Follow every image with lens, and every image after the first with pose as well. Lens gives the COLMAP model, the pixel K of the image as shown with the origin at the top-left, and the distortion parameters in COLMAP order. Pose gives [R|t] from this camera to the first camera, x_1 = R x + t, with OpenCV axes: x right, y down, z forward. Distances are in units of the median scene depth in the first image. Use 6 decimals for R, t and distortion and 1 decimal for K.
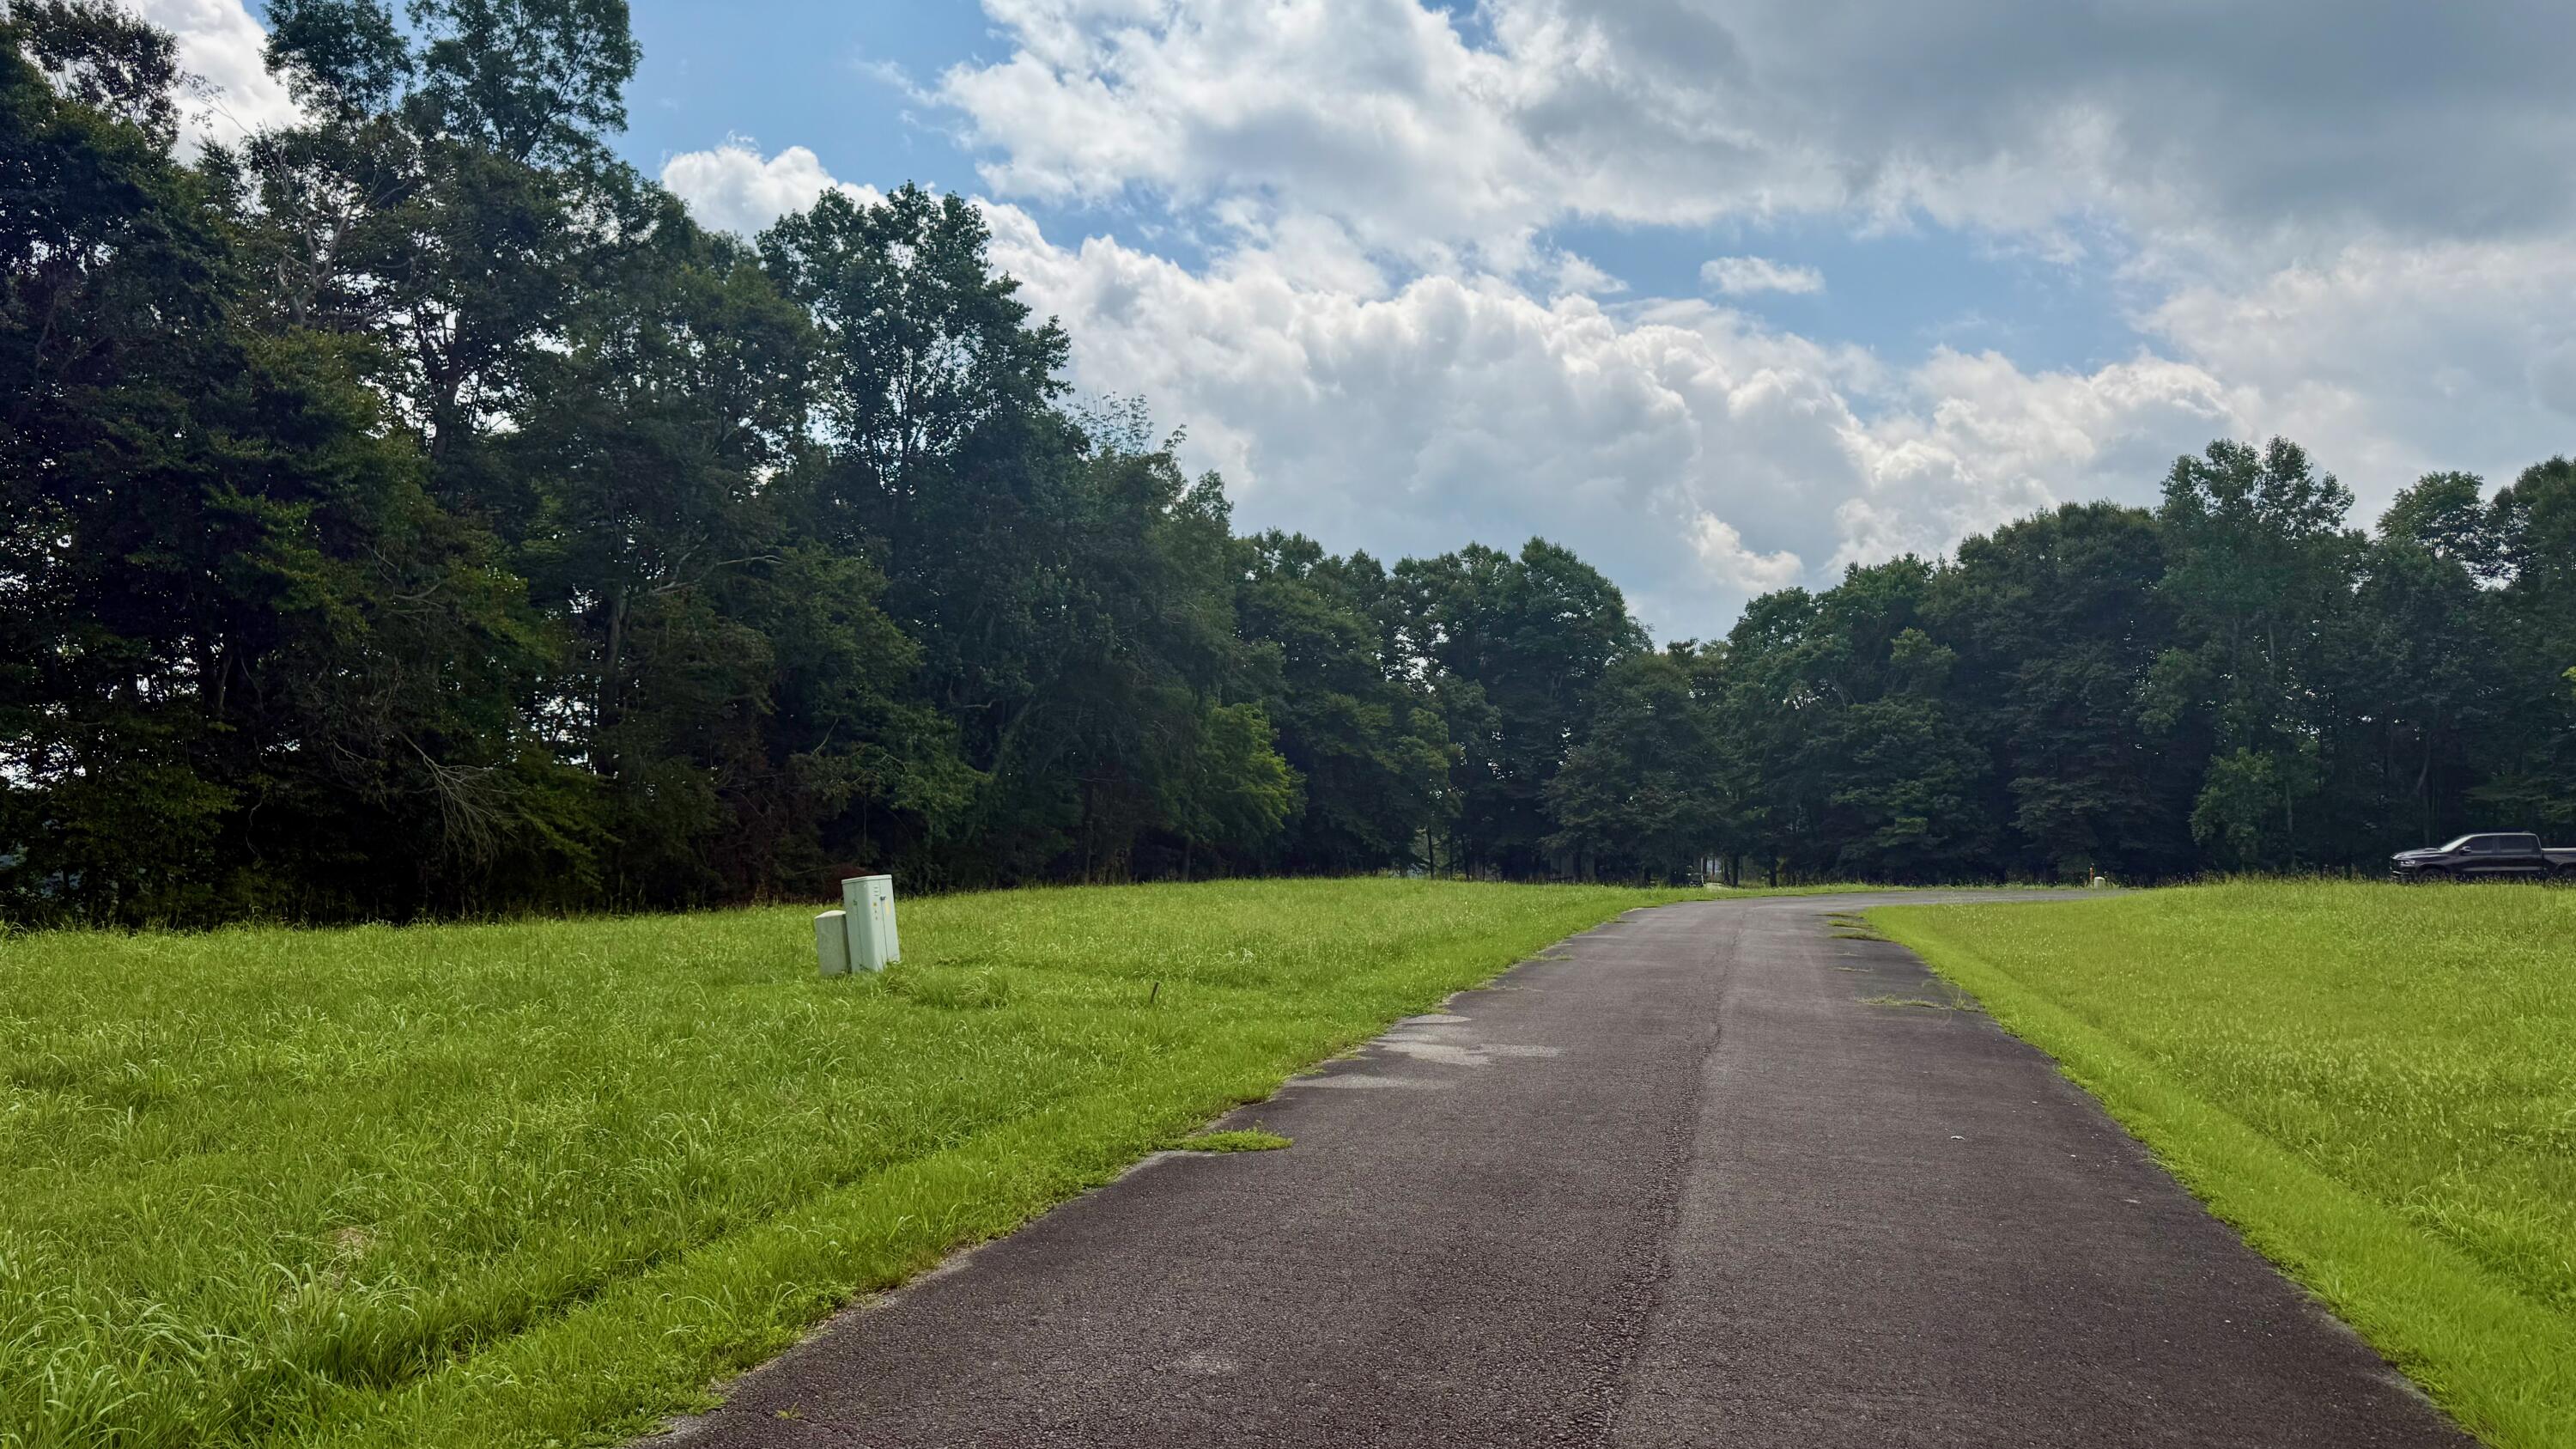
lens RADIAL K [[1790.1, 0, 1287.9], [0, 1790.1, 731.8], [0, 0, 1]] dist [0.121089, -0.167332]
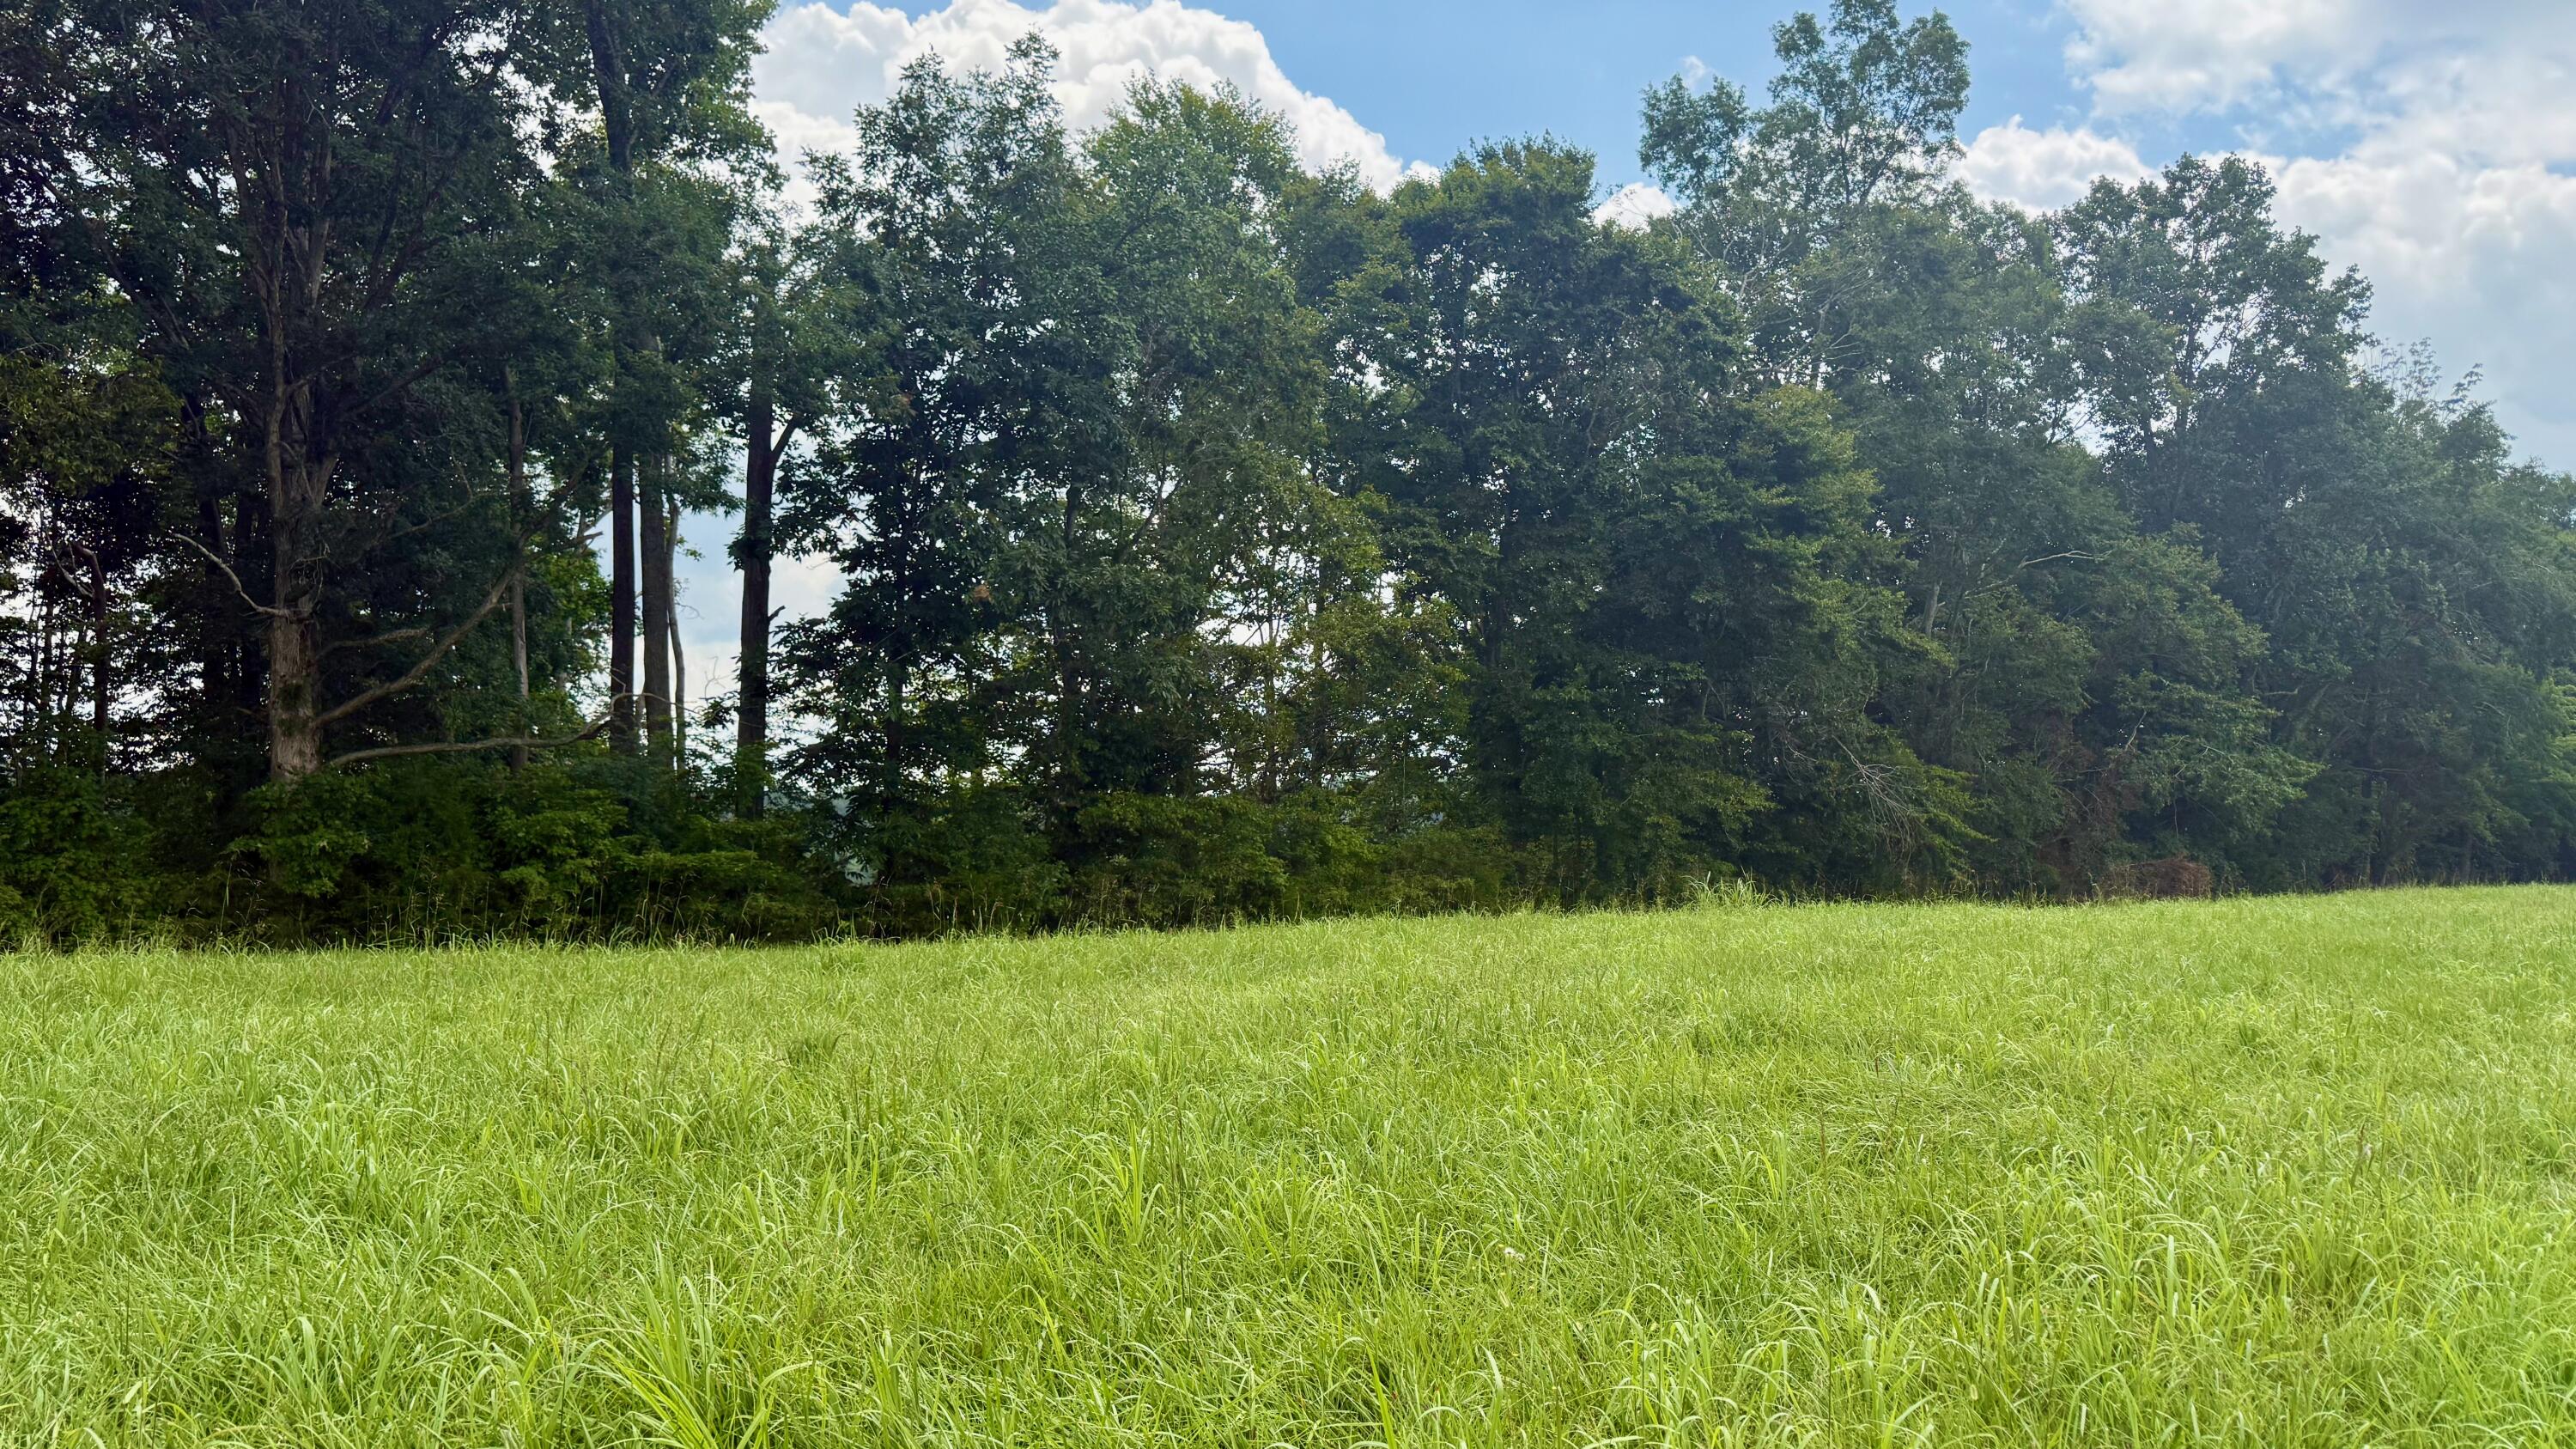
lens RADIAL K [[1790.1, 0, 1287.9], [0, 1790.1, 731.8], [0, 0, 1]] dist [0.121089, -0.167332]
pose [[0.855872, -0.022603, -0.516694, -0.142275], [0.025017, 0.999684, -0.002293, -0.005568], [0.516582, -0.010963, 0.856167, -0.094483]]
